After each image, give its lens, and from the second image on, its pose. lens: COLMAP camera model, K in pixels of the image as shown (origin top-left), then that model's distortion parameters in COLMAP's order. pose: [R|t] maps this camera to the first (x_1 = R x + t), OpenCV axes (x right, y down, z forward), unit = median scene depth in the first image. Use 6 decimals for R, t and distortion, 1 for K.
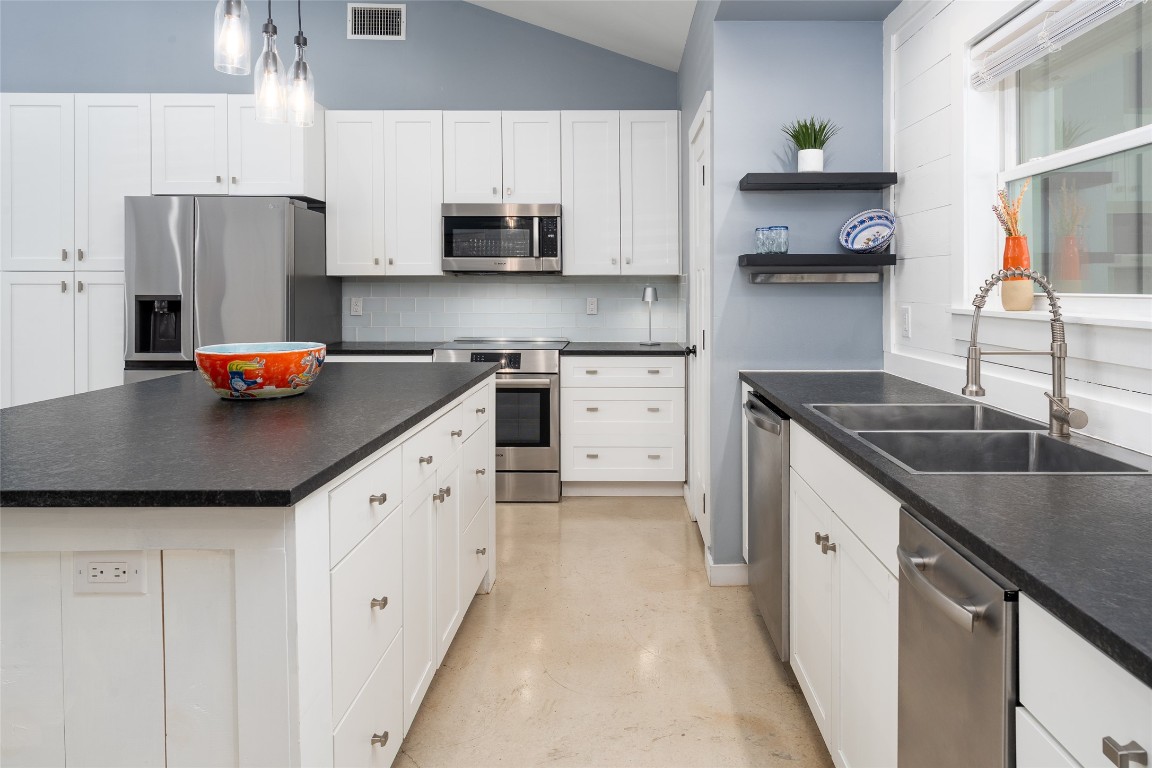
lens RADIAL K [[720.1, 0, 616.4], [0, 720.1, 294.4], [0, 0, 1]] dist [0.007232, -0.000780]
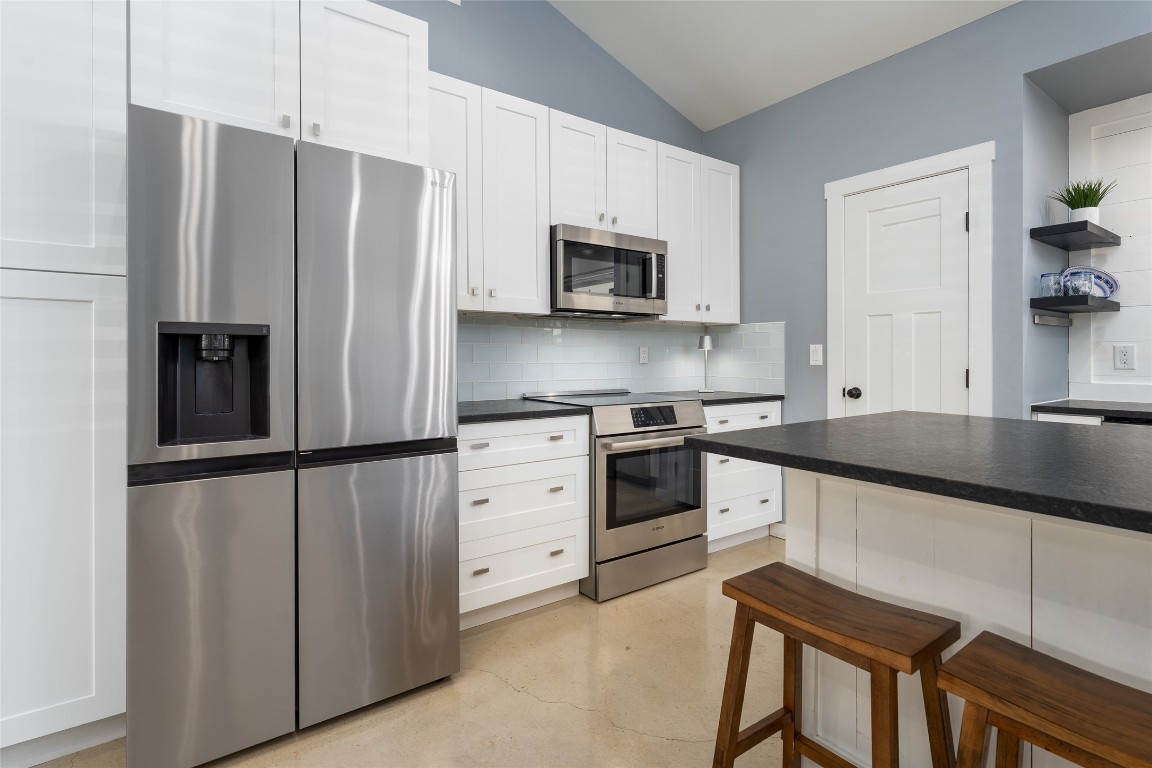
lens RADIAL K [[560.2, 0, 593.8], [0, 560.2, 358.3], [0, 0, 1]] dist [0.000521, -0.000137]
pose [[0.806414, -0.002901, 0.591345, -0.611365], [0.005097, 0.999985, -0.002045, 0.025118], [-0.591330, 0.004663, 0.806416, 0.509452]]
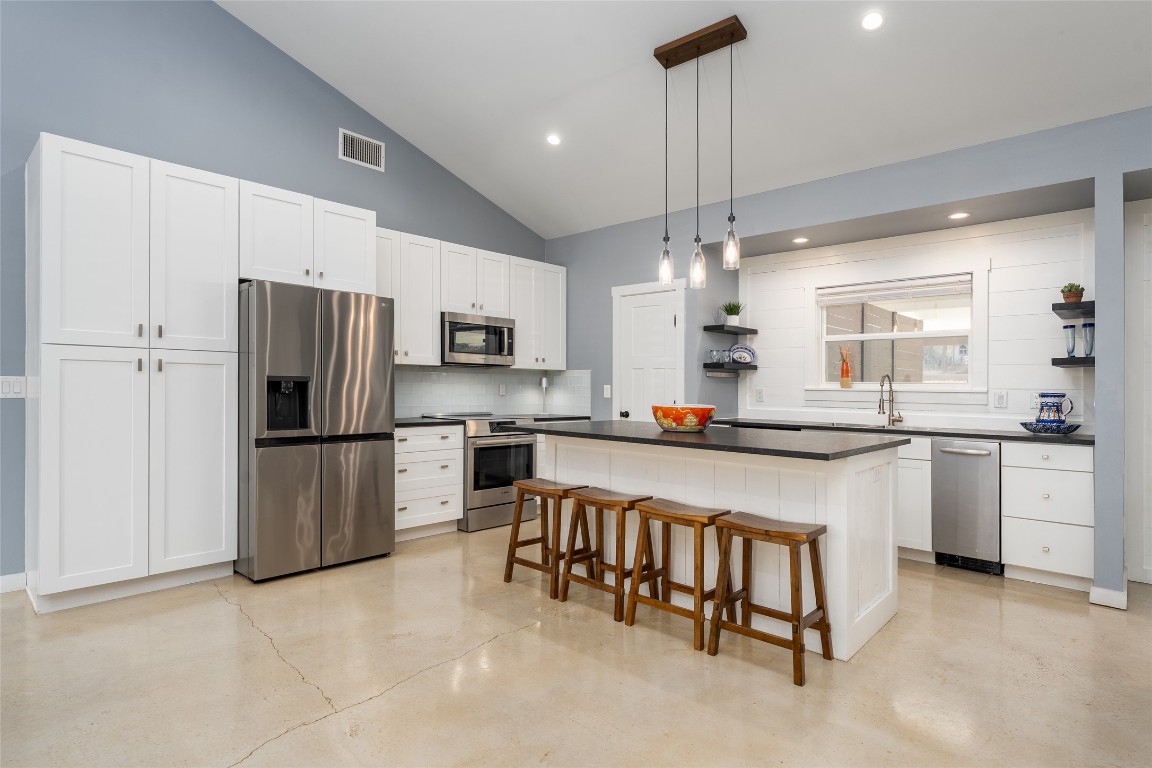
lens RADIAL K [[588.1, 0, 583.0], [0, 588.1, 399.9], [0, 0, 1]] dist [-0.015025, 0.001053]
pose [[0.688761, -0.008019, 0.724945, -0.906879], [-0.005480, 0.999853, 0.016267, 0.018676], [-0.724968, -0.015177, 0.688615, 0.073913]]
